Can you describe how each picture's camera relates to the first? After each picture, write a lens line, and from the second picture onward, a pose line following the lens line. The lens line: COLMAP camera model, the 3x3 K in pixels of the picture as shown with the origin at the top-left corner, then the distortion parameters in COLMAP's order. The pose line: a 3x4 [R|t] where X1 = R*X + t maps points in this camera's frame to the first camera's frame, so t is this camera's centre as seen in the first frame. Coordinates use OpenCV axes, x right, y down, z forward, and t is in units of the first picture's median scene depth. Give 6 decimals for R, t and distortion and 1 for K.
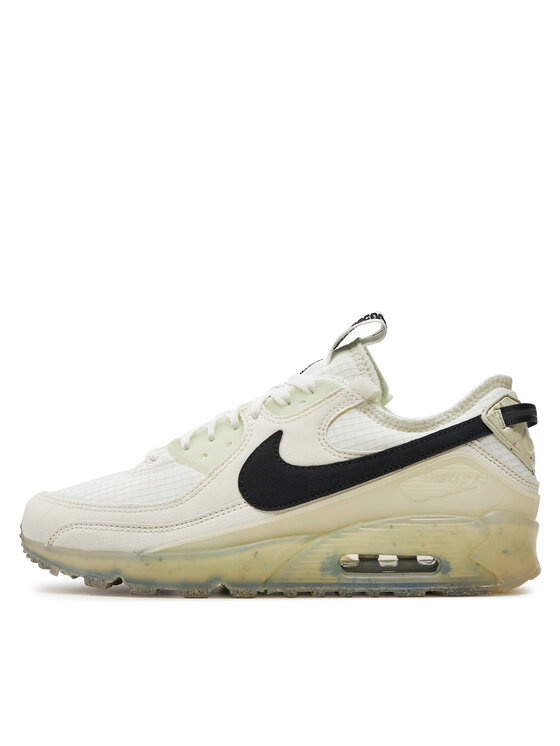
lens RADIAL K [[1460.0, 0, 280.0], [0, 1460.0, 373.0], [0, 0, 1]] dist [0.019504, 0.007453]
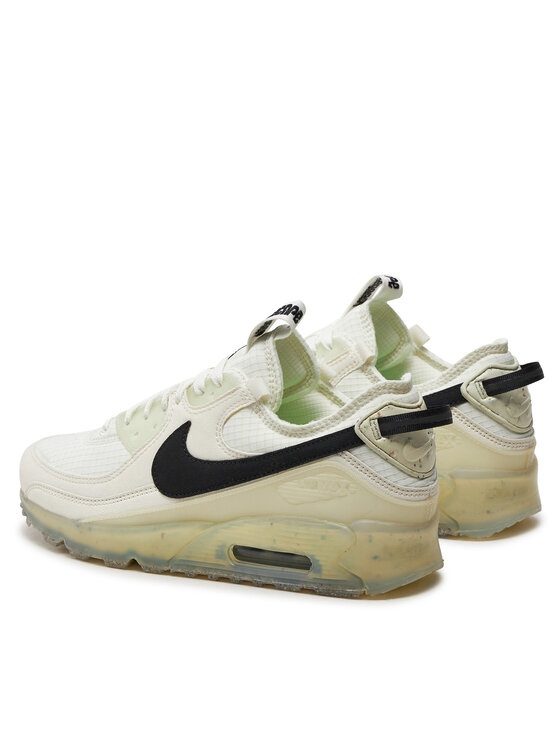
lens RADIAL K [[2008.6, 0, 280.0], [0, 2008.6, 373.0], [0, 0, 1]] dist [-0.008246, -0.075418]
pose [[0.903196, 0.068205, -0.423774, 0.682506], [0.038859, 0.970247, 0.238979, -0.343879], [0.427465, -0.232312, 0.873673, -0.234526]]
